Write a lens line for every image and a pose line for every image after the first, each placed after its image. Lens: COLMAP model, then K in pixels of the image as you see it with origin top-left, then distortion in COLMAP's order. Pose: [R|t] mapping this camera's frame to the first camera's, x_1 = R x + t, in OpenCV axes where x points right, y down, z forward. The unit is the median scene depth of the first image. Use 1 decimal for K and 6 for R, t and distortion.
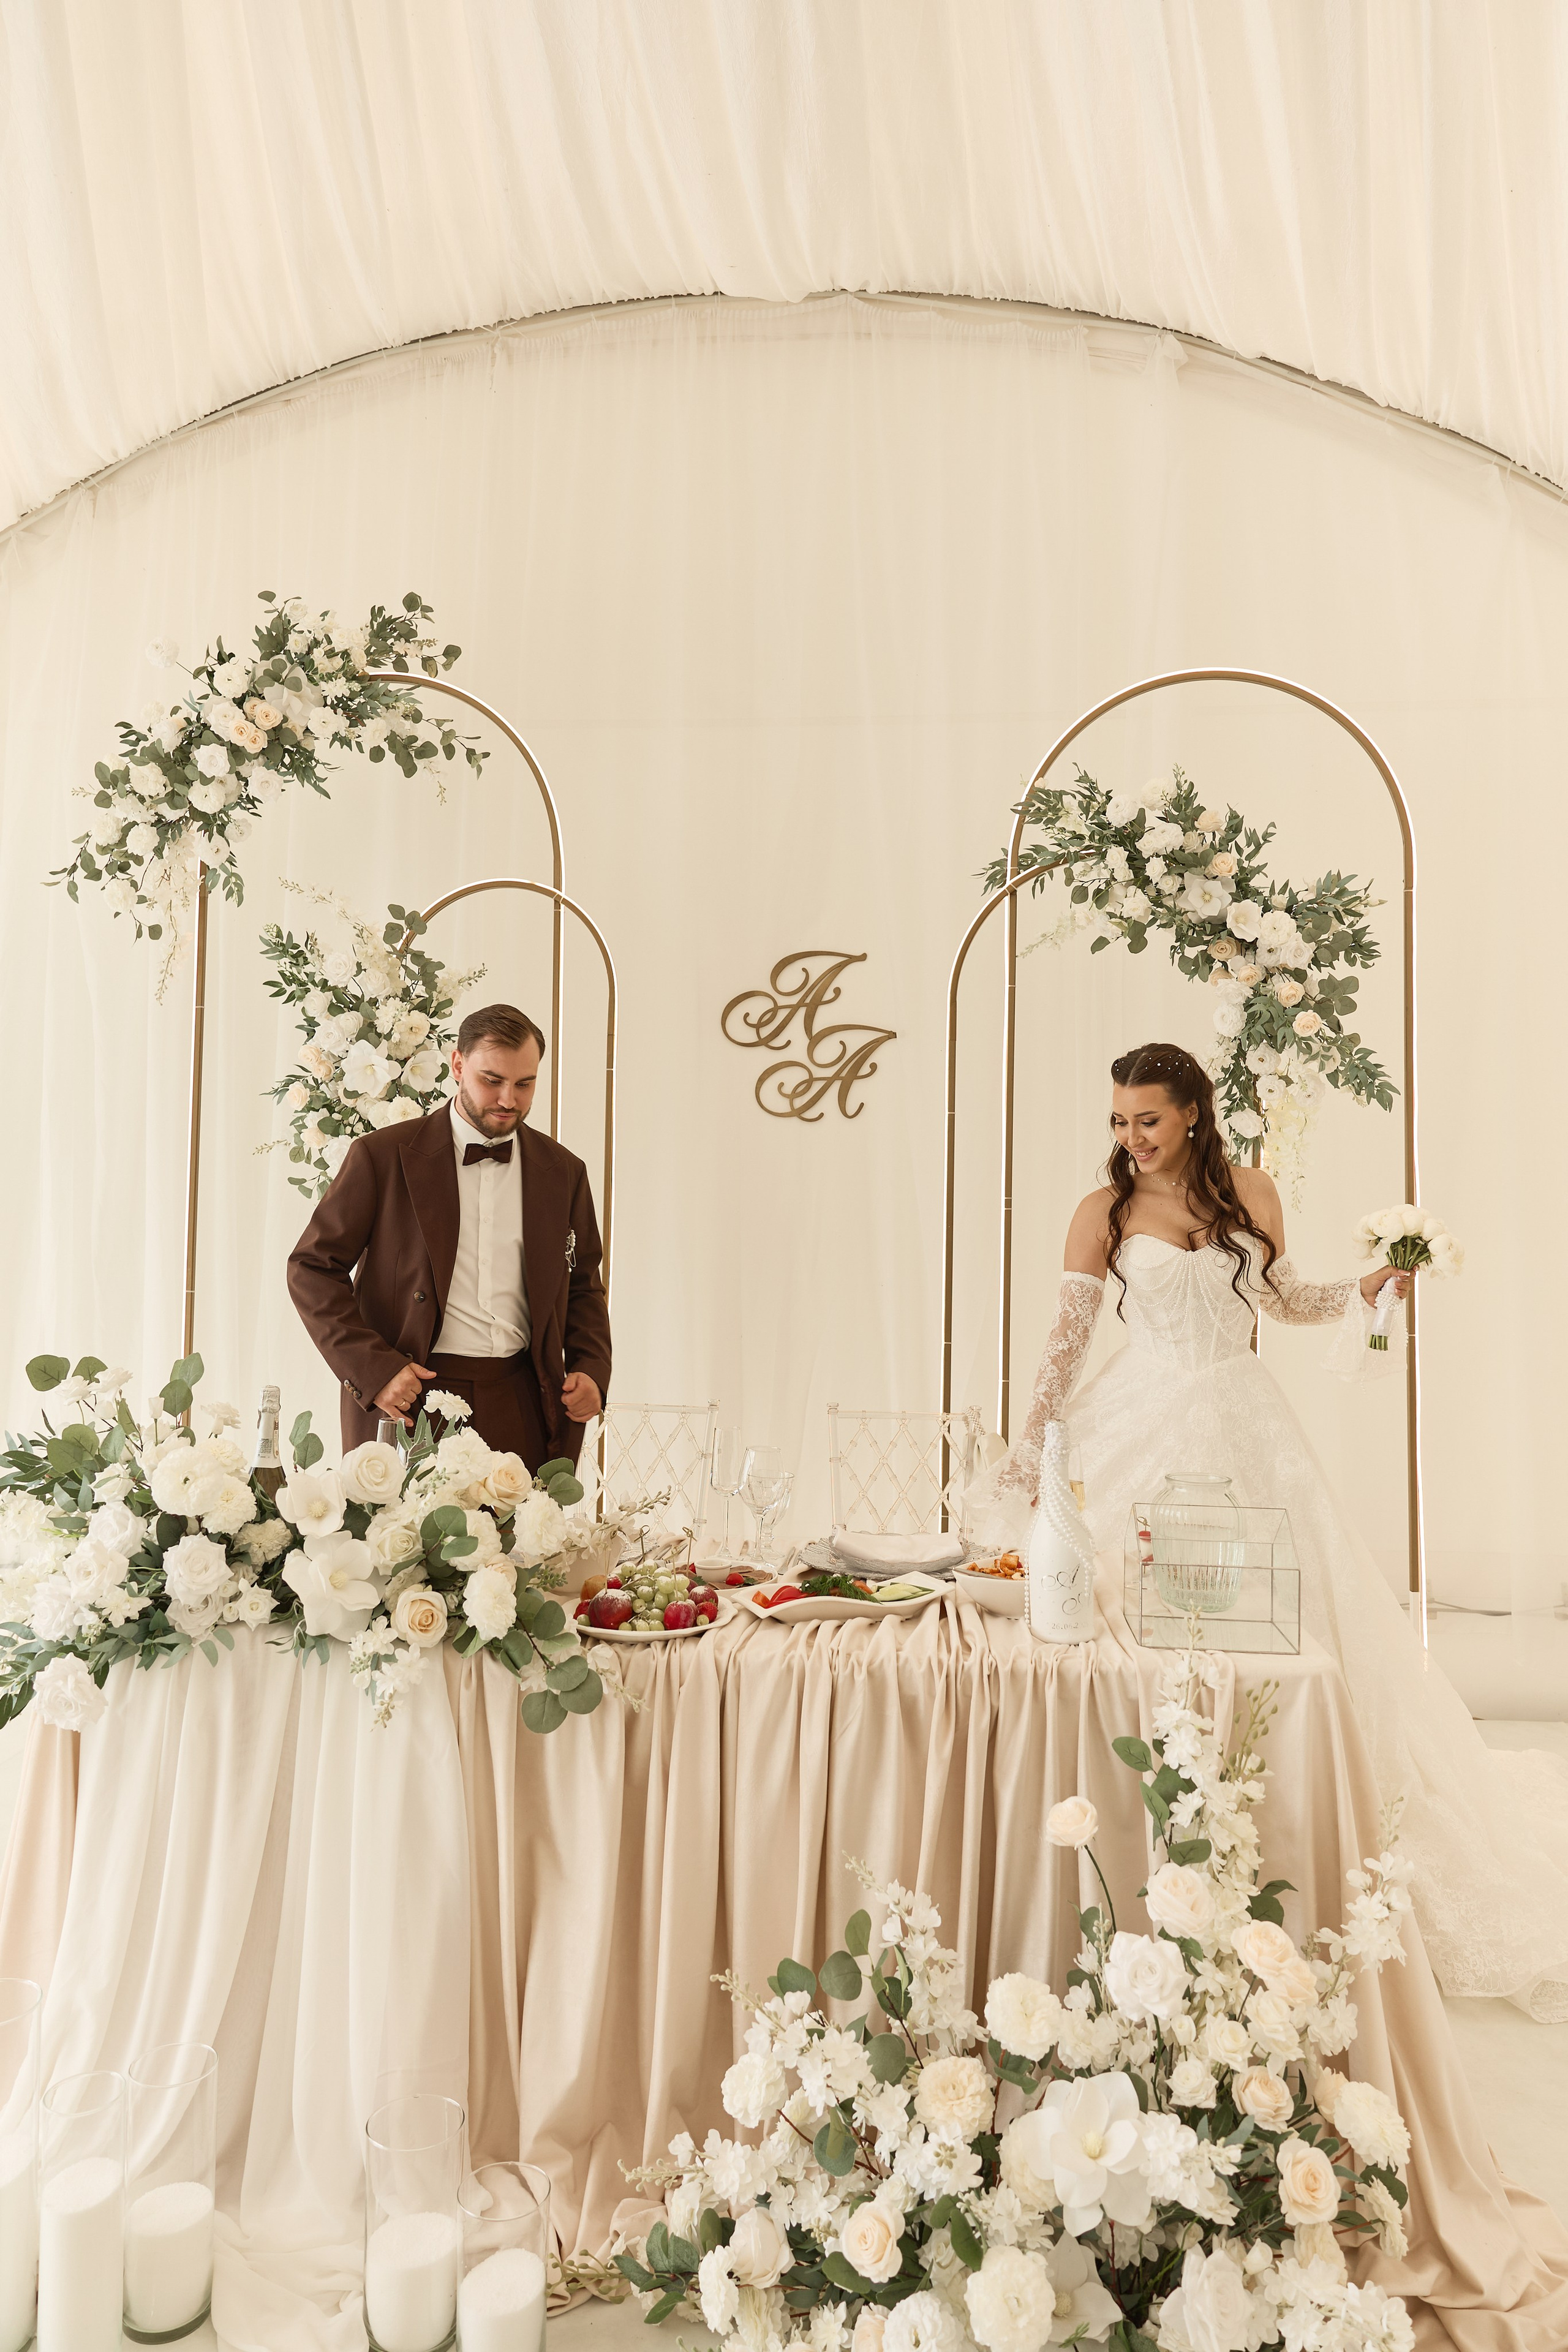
lens RADIAL K [[1584.6, 0, 778.1], [0, 1584.6, 1142.4], [0, 0, 1]] dist [-0.003847, 0.000162]
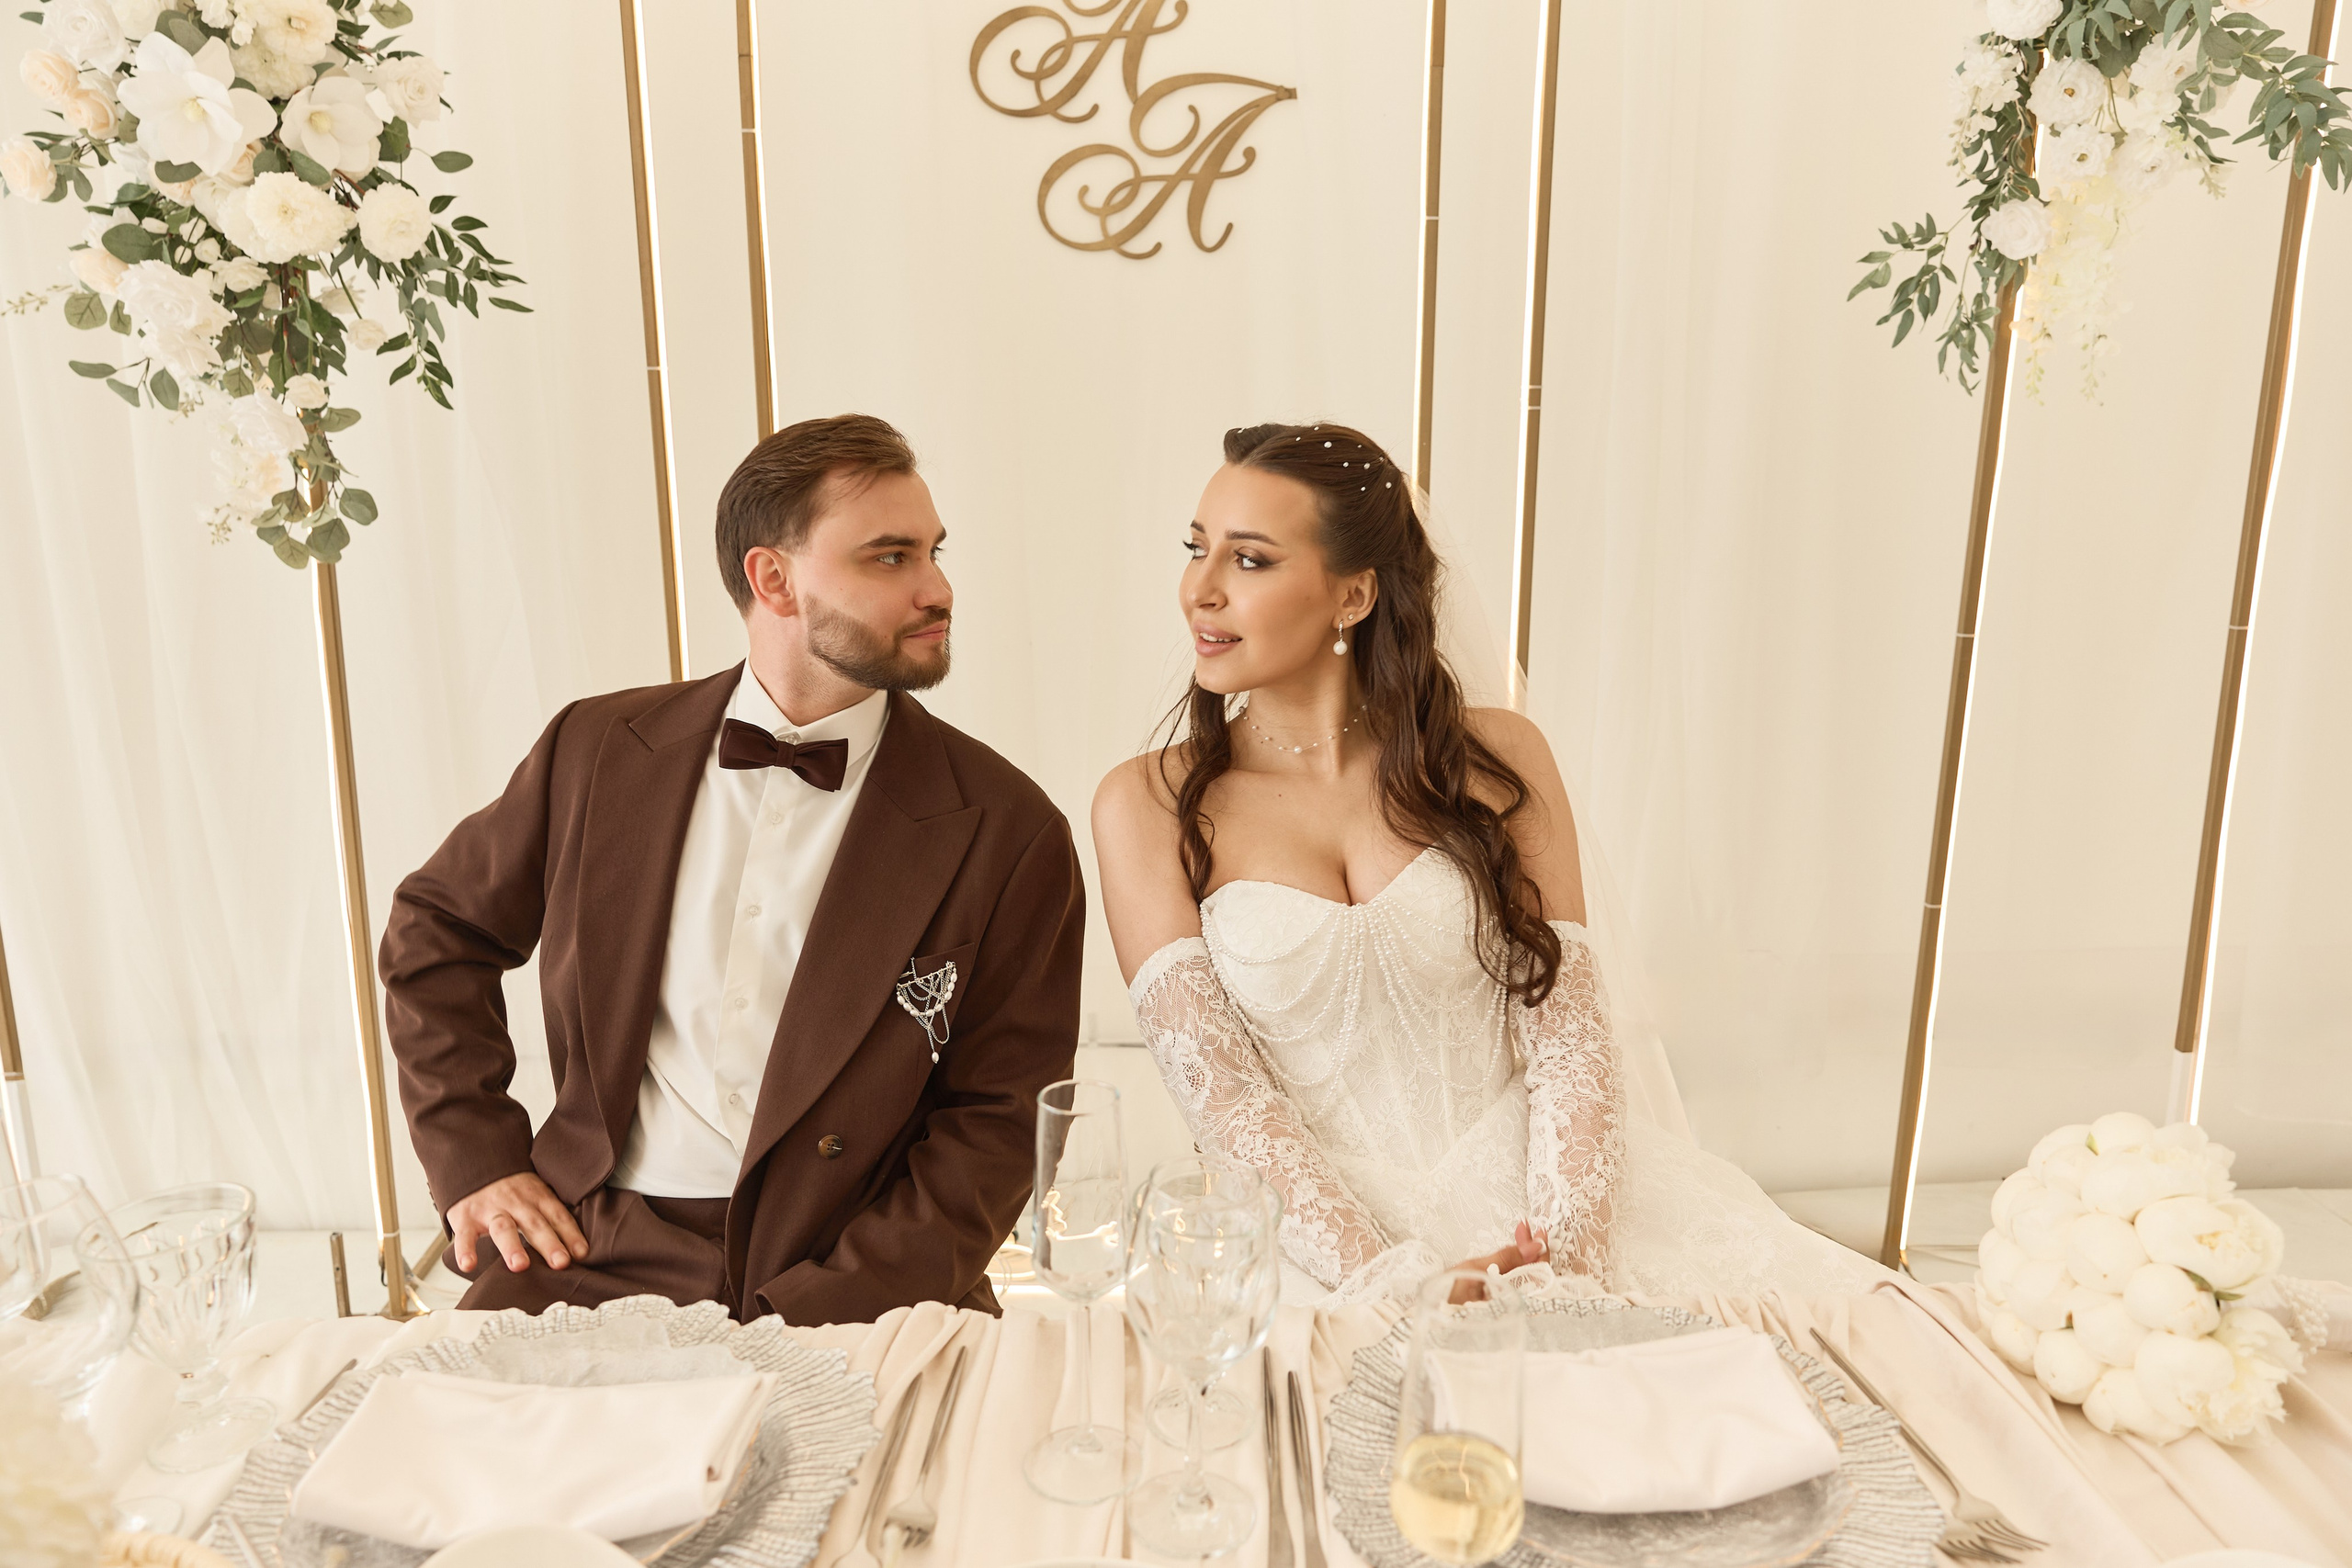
lens RADIAL K [[1583.8, 0, 1217.6], [0, 1583.8, 781.5], [0, 0, 1]] dist [-0.001349, 0.000285]
pose [[0.993216, -0.039383, 0.109414, -0.020528], [0.010128, 0.966624, 0.256000, 0.022621], [-0.115844, -0.253155, 0.960465, 0.409089]]
